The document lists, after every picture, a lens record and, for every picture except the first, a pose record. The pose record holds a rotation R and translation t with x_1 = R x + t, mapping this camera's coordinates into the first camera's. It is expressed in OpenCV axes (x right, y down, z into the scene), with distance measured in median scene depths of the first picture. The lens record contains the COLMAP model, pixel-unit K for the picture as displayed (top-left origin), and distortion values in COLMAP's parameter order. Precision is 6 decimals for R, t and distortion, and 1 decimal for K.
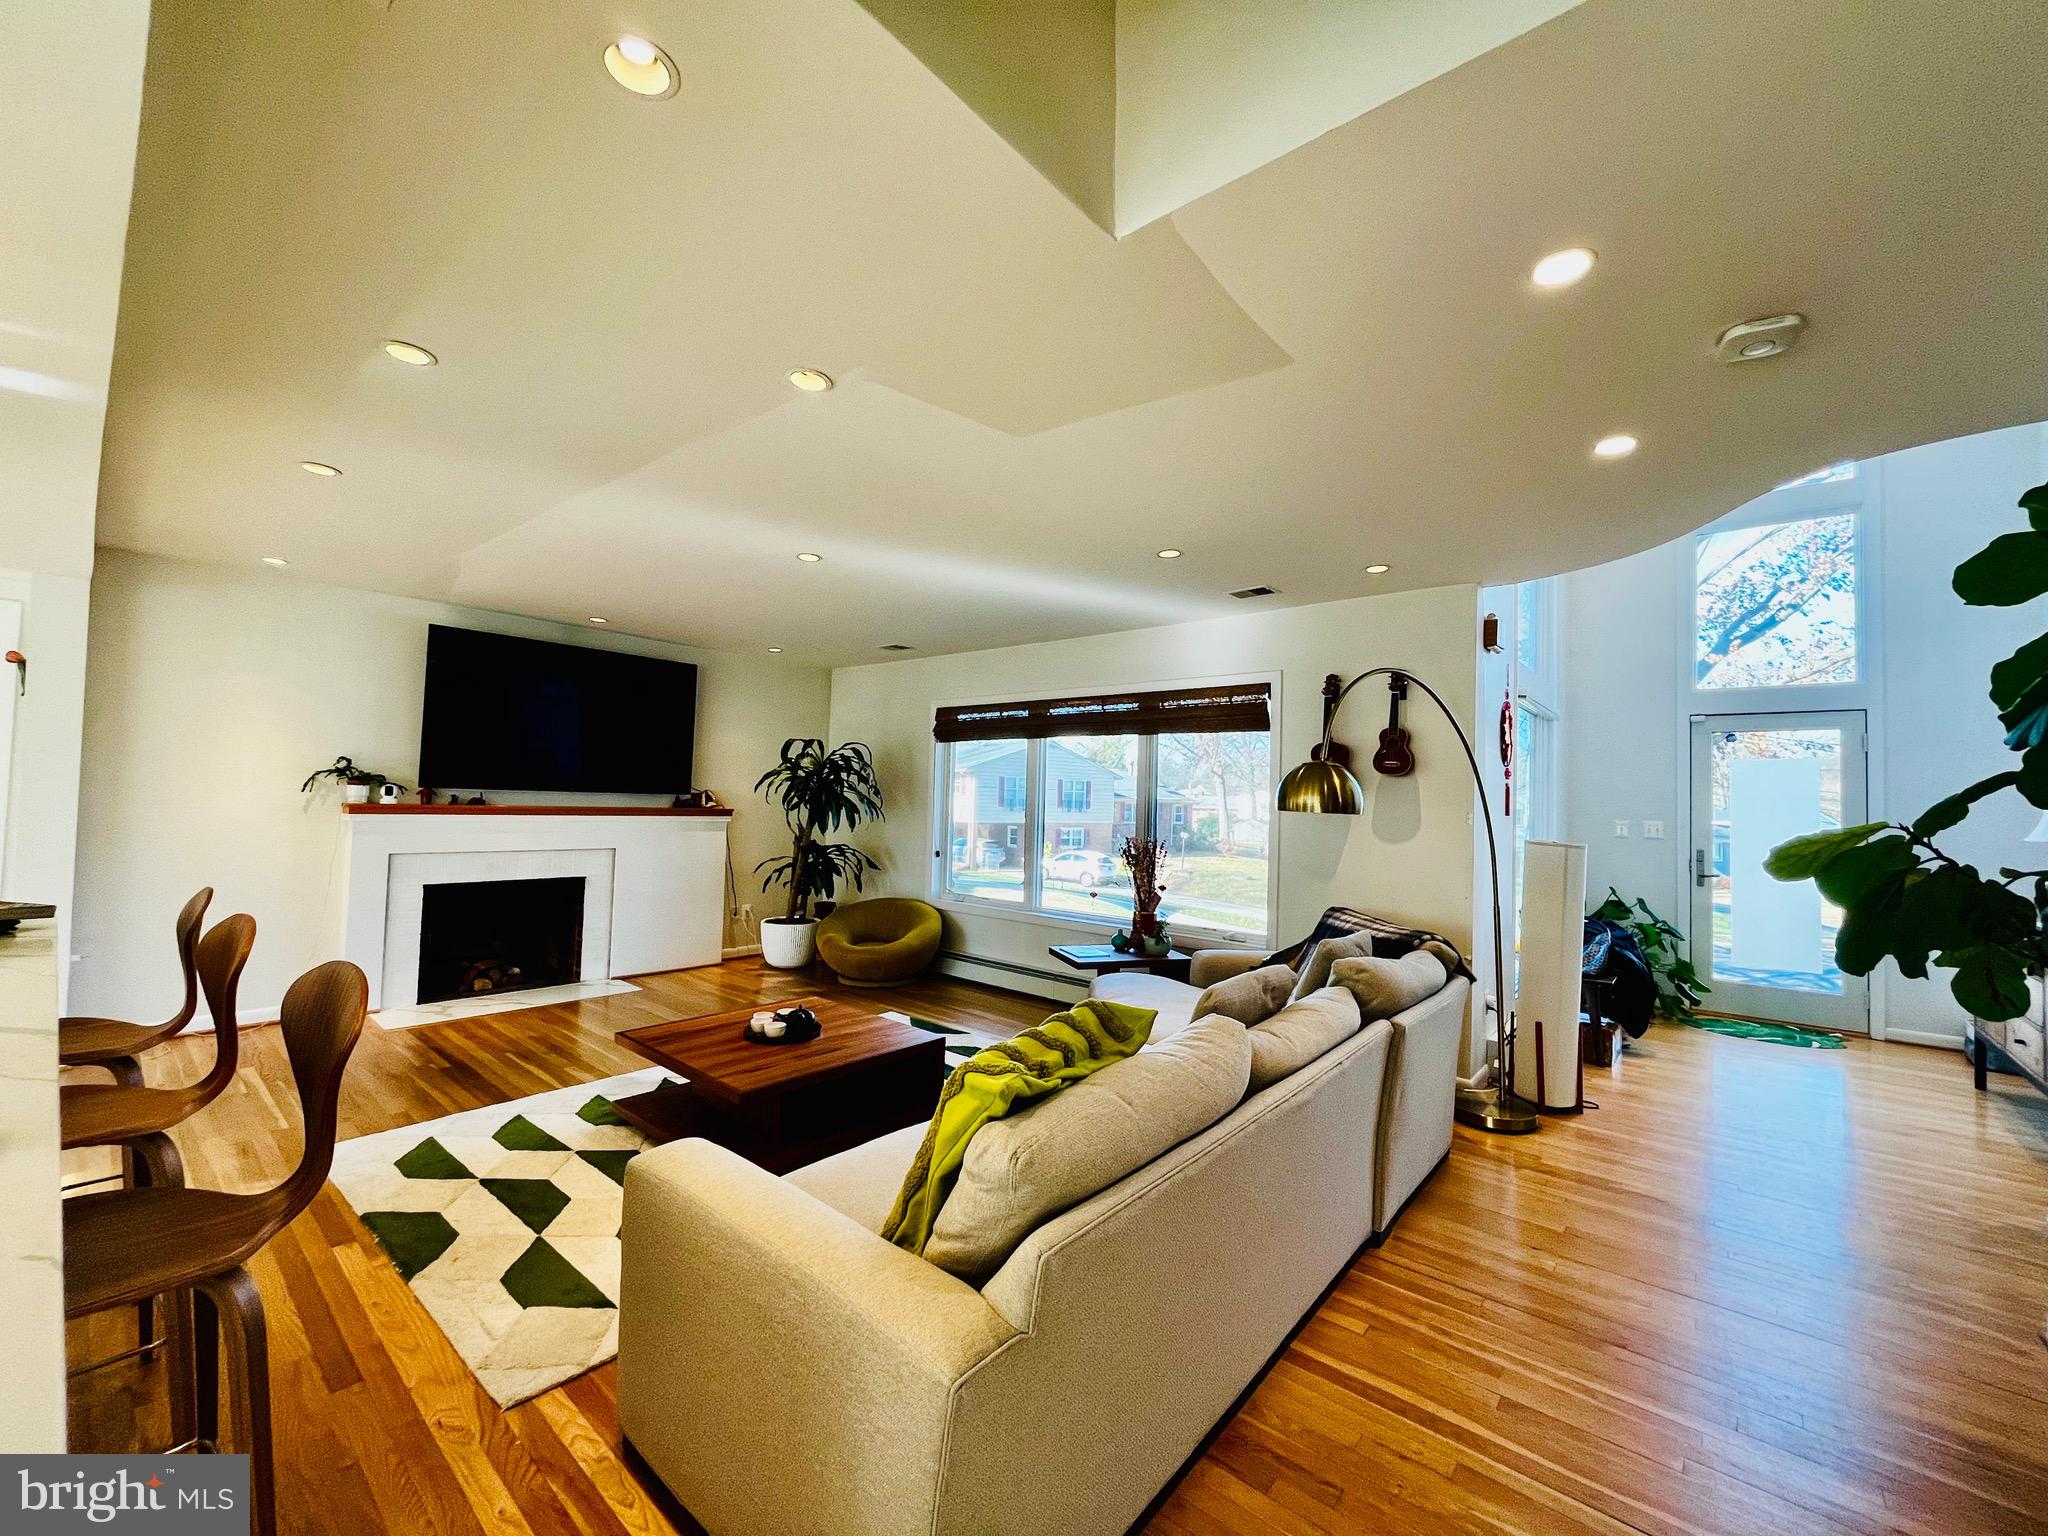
lens RADIAL K [[836.0, 0, 1024.9], [0, 836.0, 772.9], [0, 0, 1]] dist [-0.002011, 0.000499]
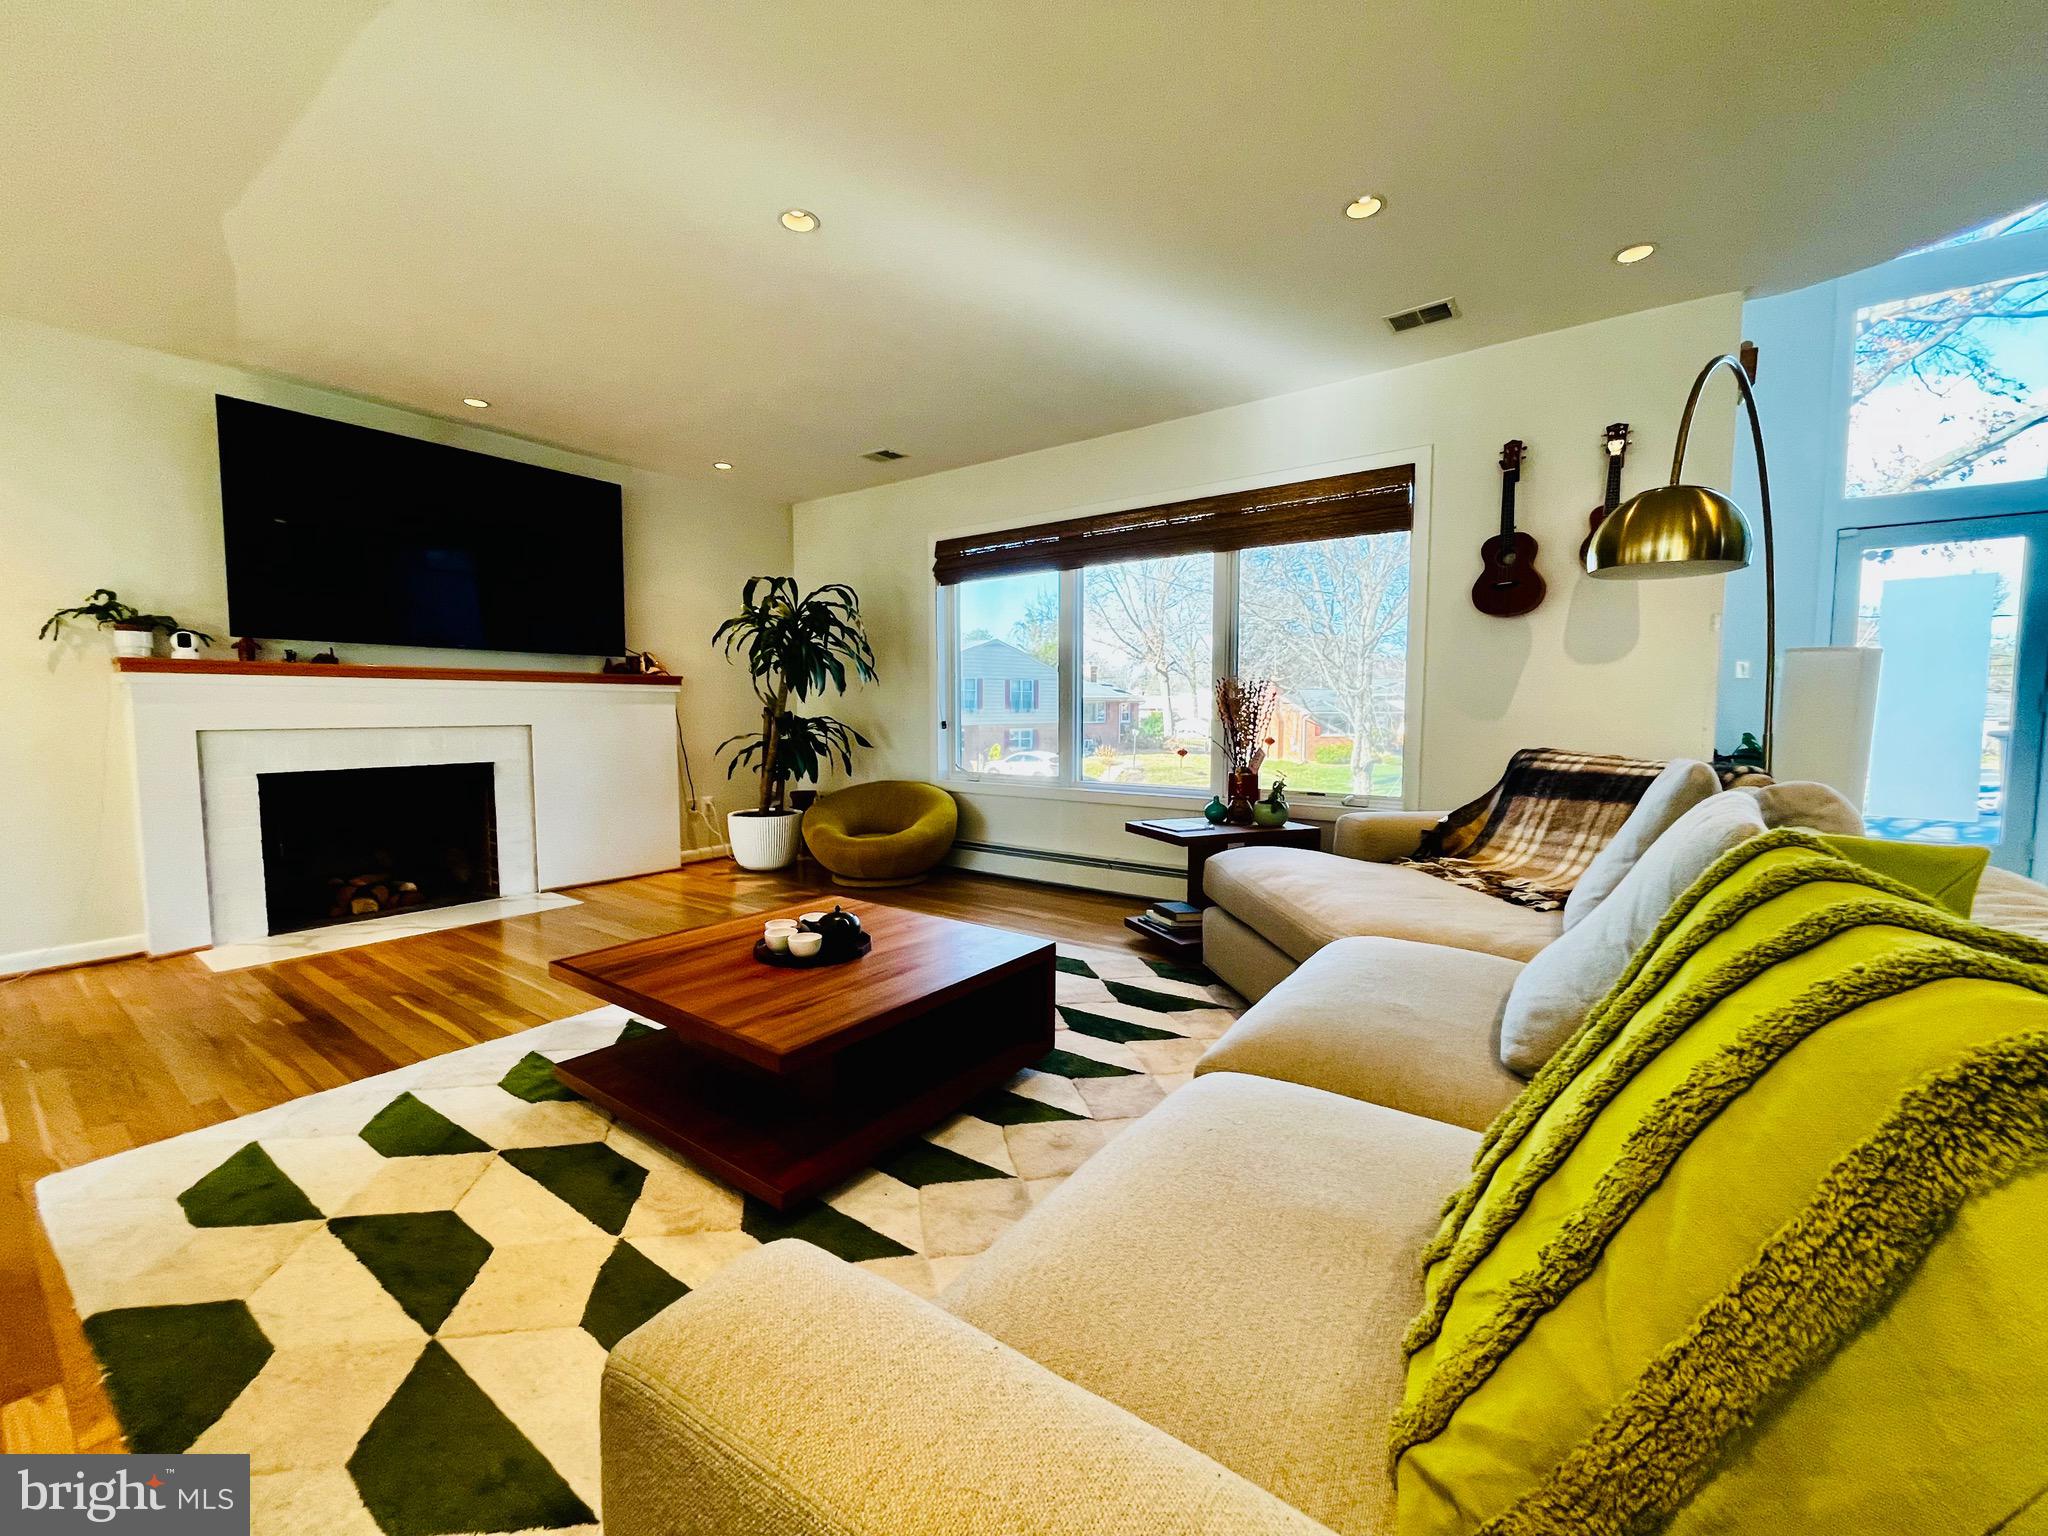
lens RADIAL K [[836.0, 0, 1026.3], [0, 836.0, 771.3], [0, 0, 1]] dist [-0.002011, 0.000499]
pose [[0.996654, -0.035677, 0.073535, -0.115309], [0.027332, 0.993385, 0.111528, 0.071559], [-0.077028, -0.109145, 0.991037, 0.242689]]
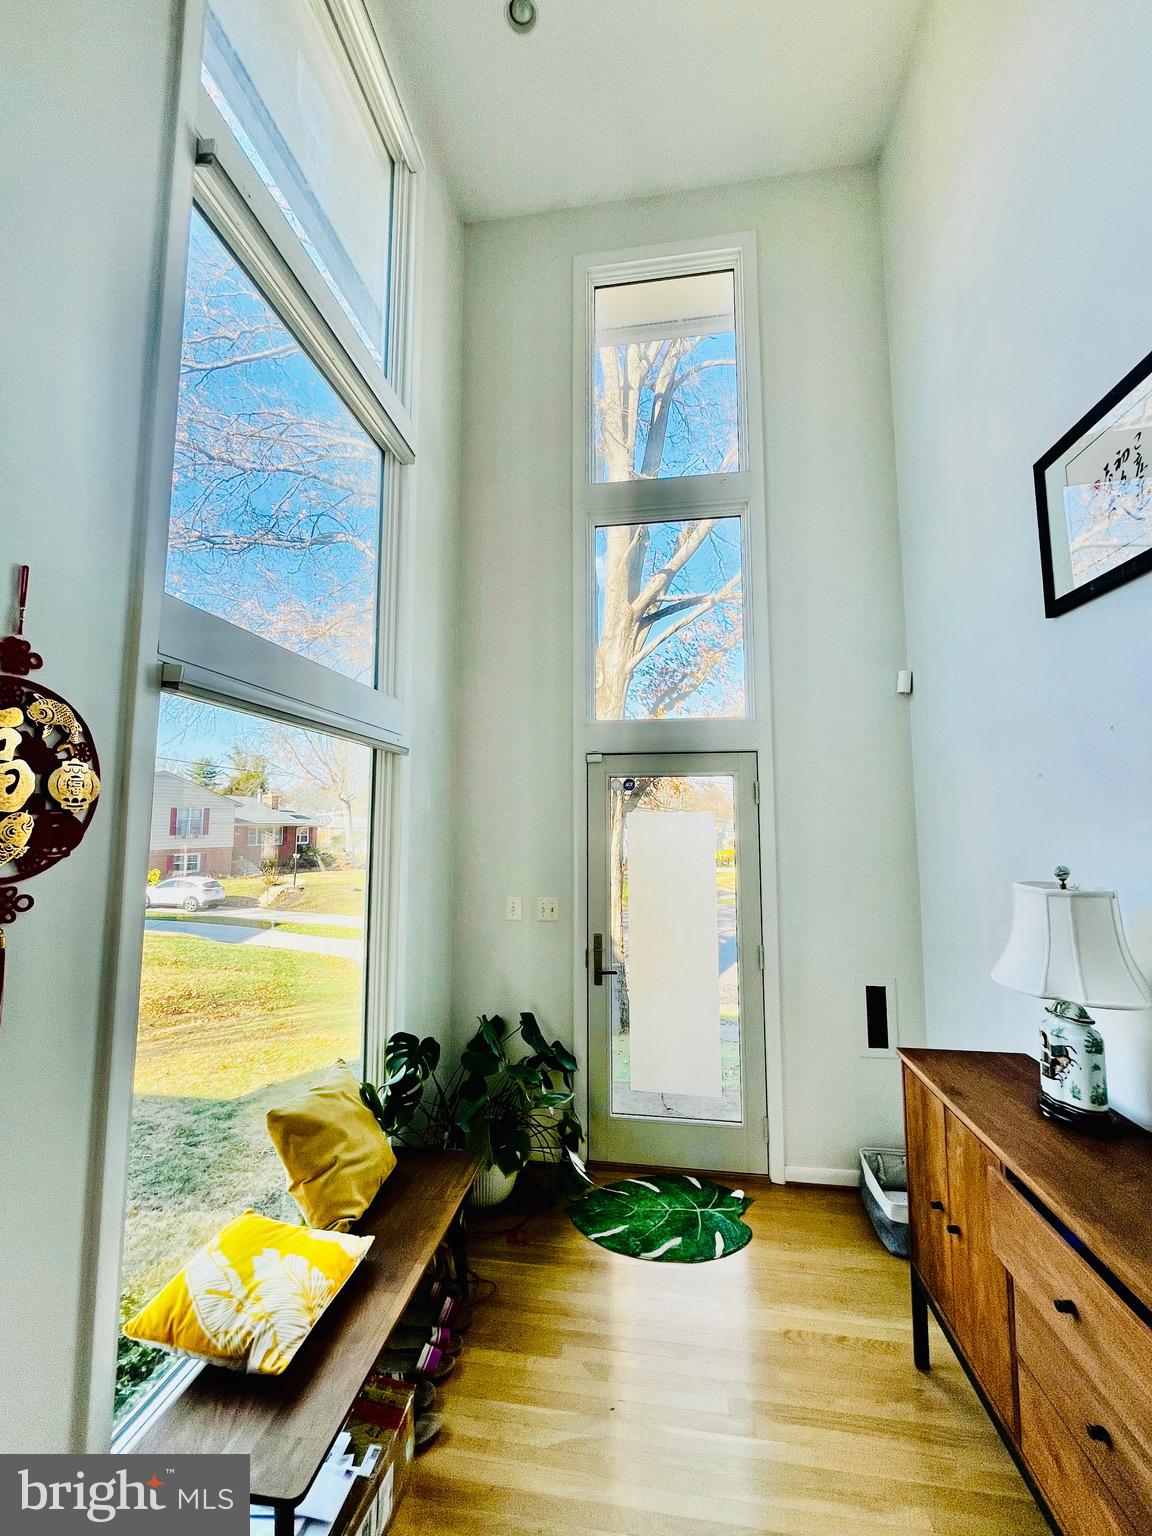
lens RADIAL K [[627.0, 0, 579.7], [0, 627.0, 766.3], [0, 0, 1]] dist [-0.002011, 0.000499]
pose [[0.846965, 0.019259, 0.531300, 0.607593], [0.006981, 0.998855, -0.047337, -0.038203], [-0.531603, 0.043802, 0.845860, 0.649410]]
